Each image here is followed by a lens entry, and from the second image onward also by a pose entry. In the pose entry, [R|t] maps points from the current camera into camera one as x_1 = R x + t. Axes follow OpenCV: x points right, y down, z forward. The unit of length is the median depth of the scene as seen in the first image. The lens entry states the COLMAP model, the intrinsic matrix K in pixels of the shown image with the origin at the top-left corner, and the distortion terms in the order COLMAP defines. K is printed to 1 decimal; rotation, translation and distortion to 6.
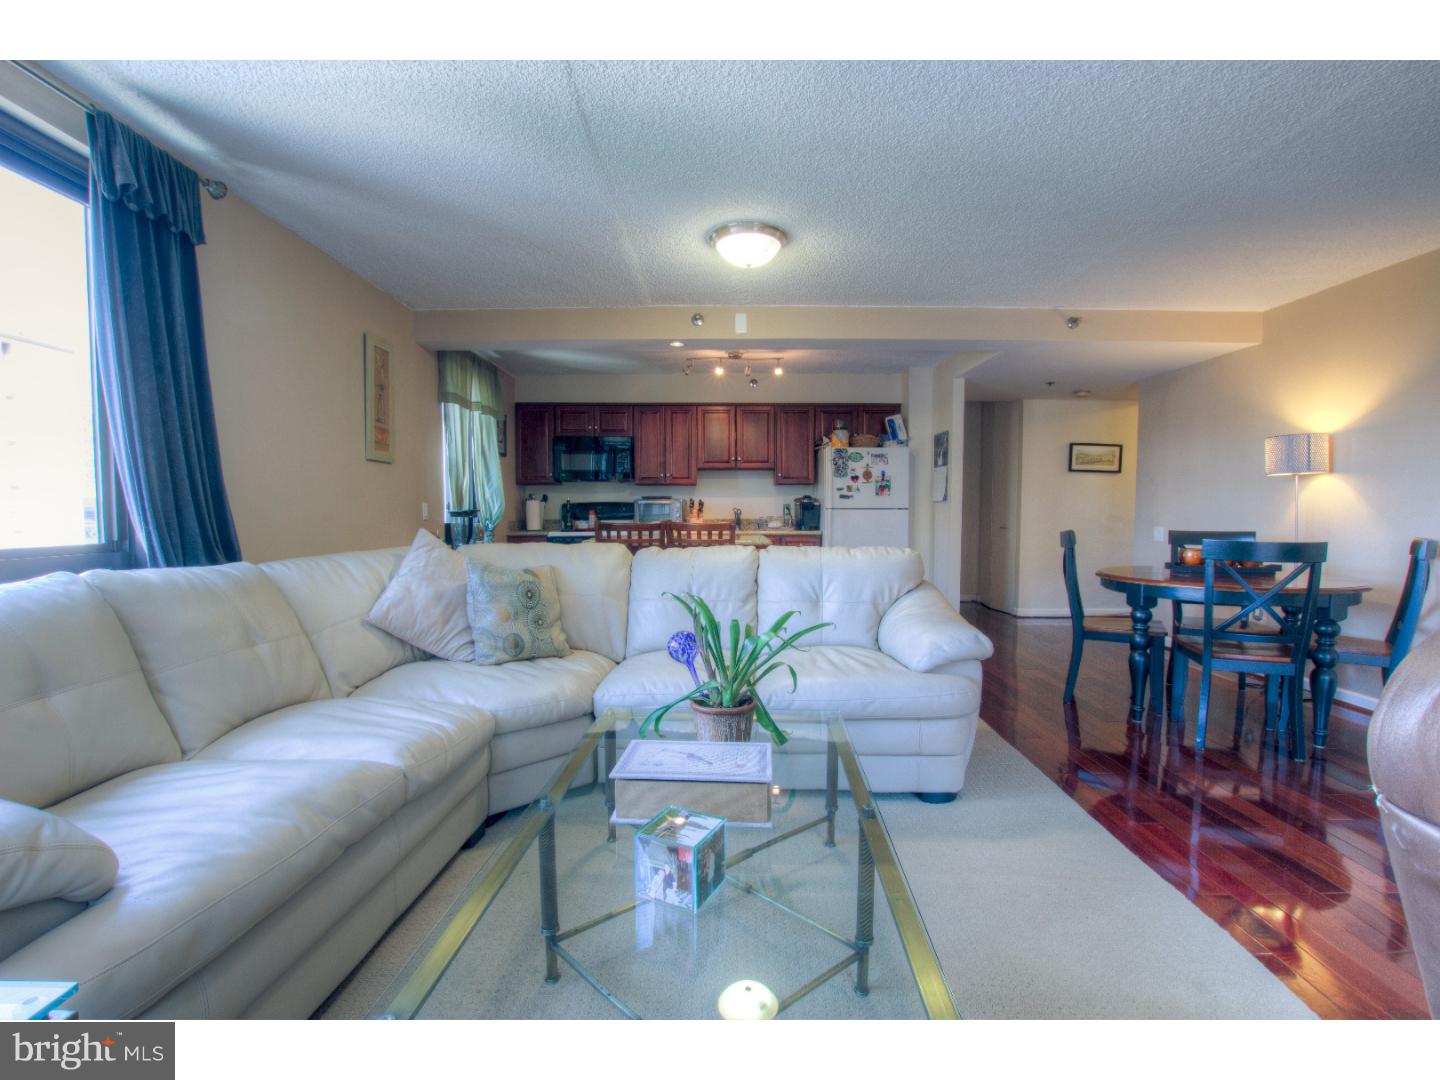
lens RADIAL K [[667.4, 0, 724.1], [0, 667.4, 543.3], [0, 0, 1]] dist [-0.021828, 0.003072]
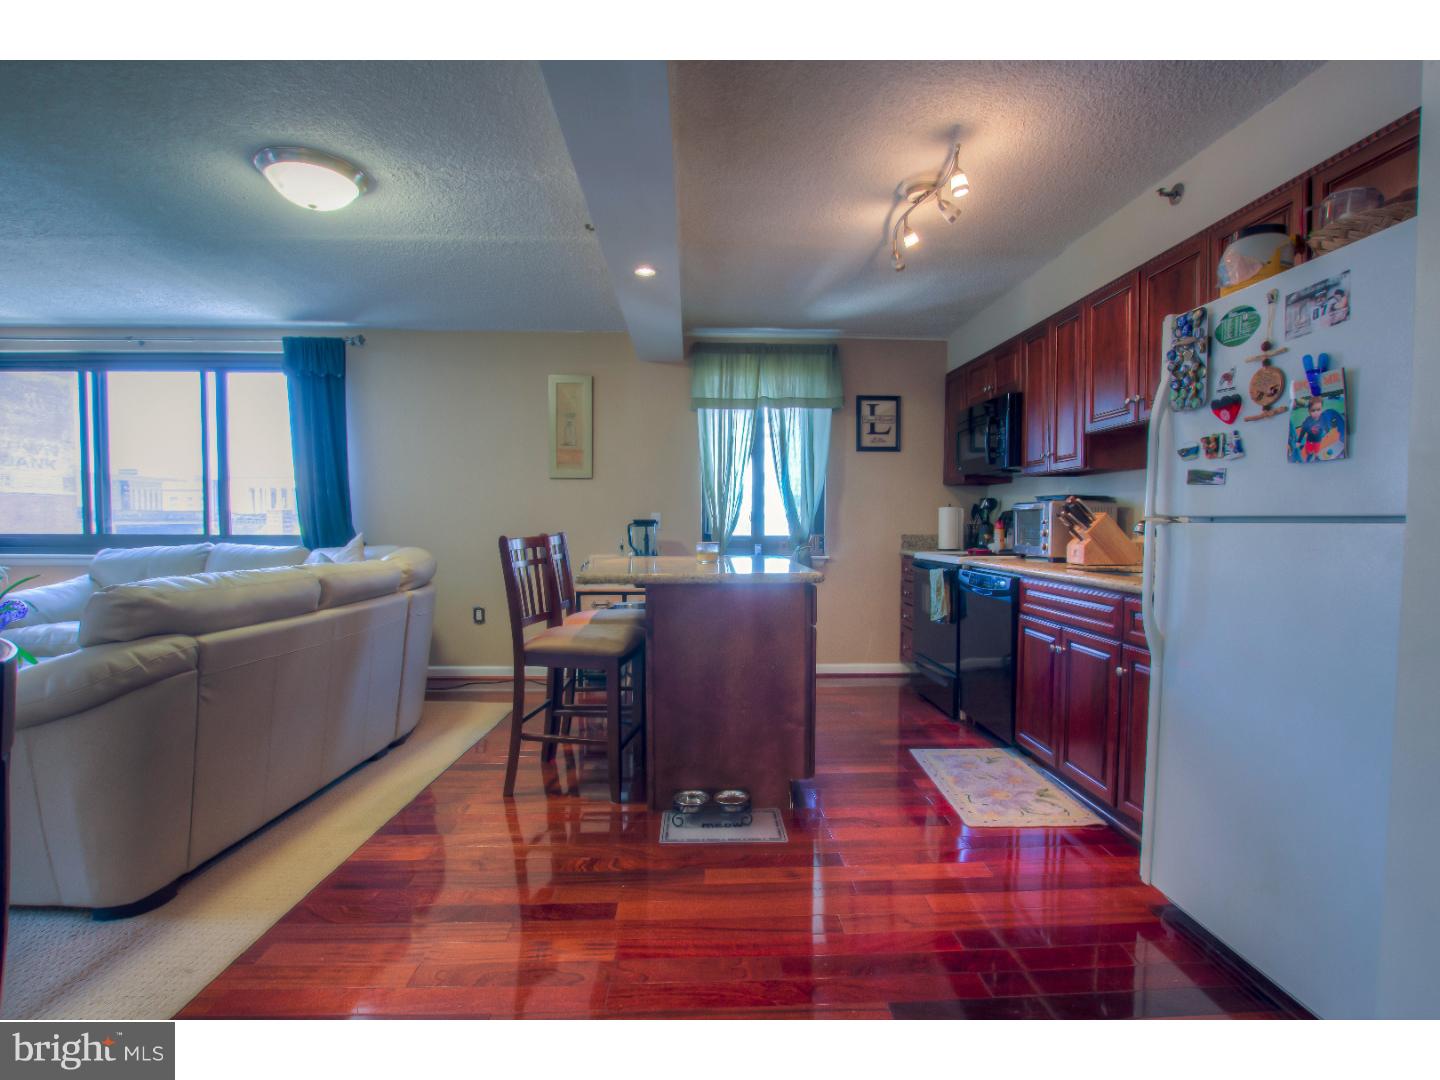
lens RADIAL K [[667.4, 0, 725.7], [0, 667.4, 546.6], [0, 0, 1]] dist [-0.021828, 0.003072]
pose [[0.064599, 0.044648, -0.996912, 0.453028], [-0.048237, 0.997971, 0.041569, -0.042025], [0.996745, 0.045403, 0.066621, 0.781449]]
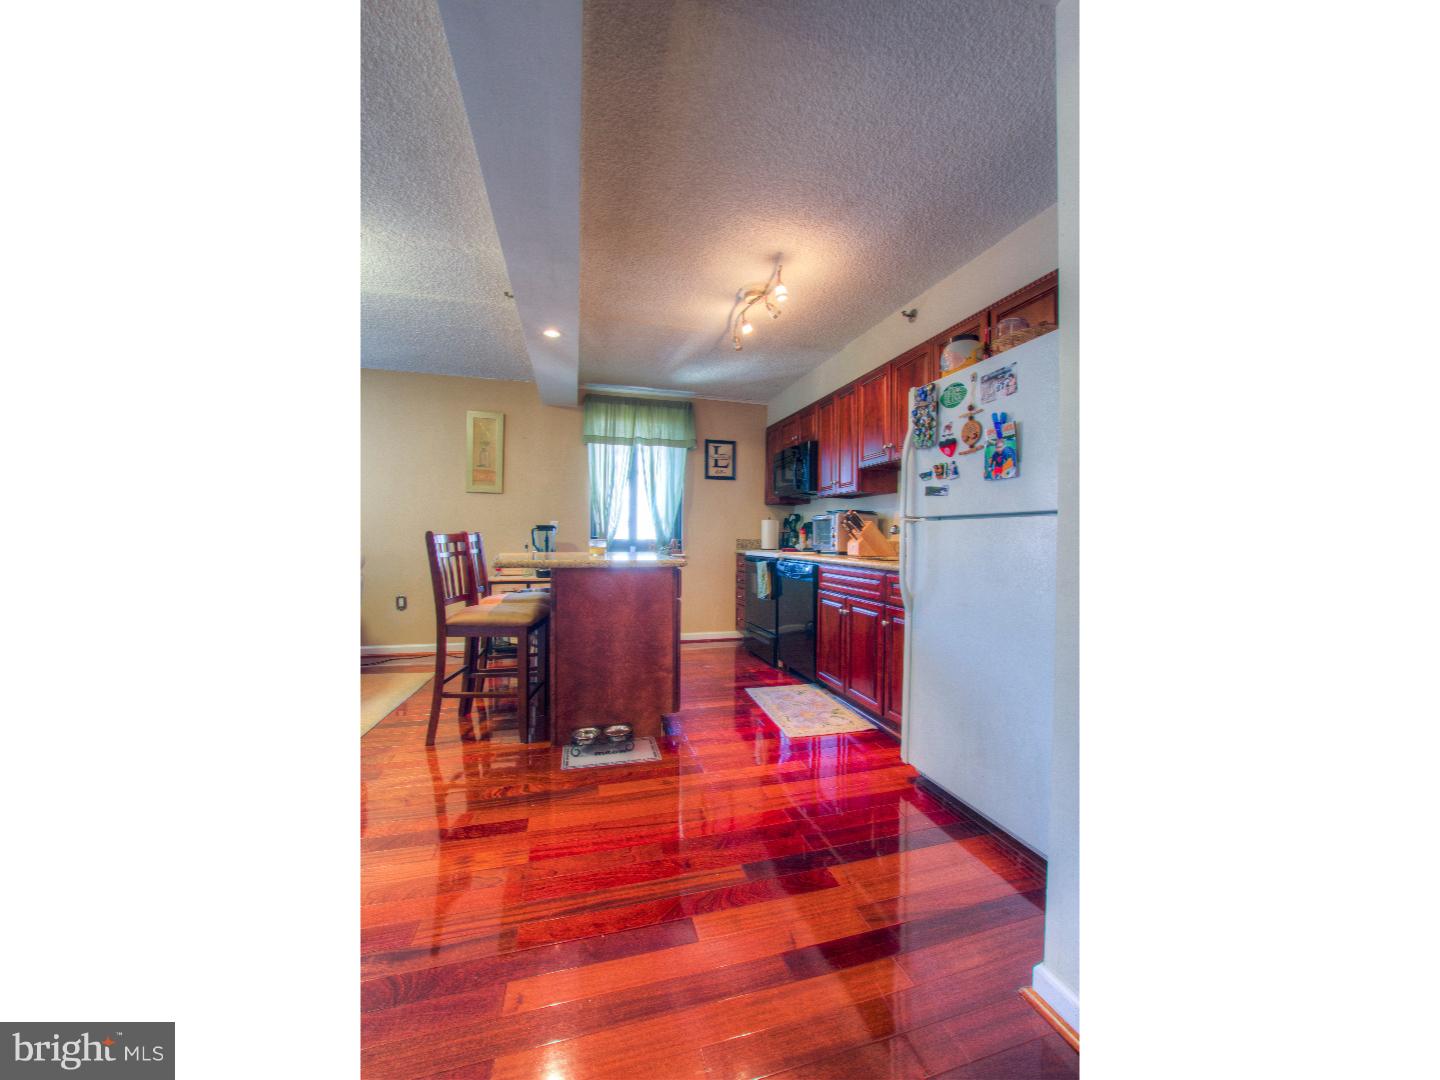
lens RADIAL K [[489.1, 0, 714.9], [0, 489.1, 537.1], [0, 0, 1]] dist [-0.016870, 0.000197]
pose [[0.287885, 0.008620, -0.957626, 0.451074], [-0.057370, 0.998319, -0.008260, -0.028389], [0.955945, 0.057317, 0.287895, 0.771903]]
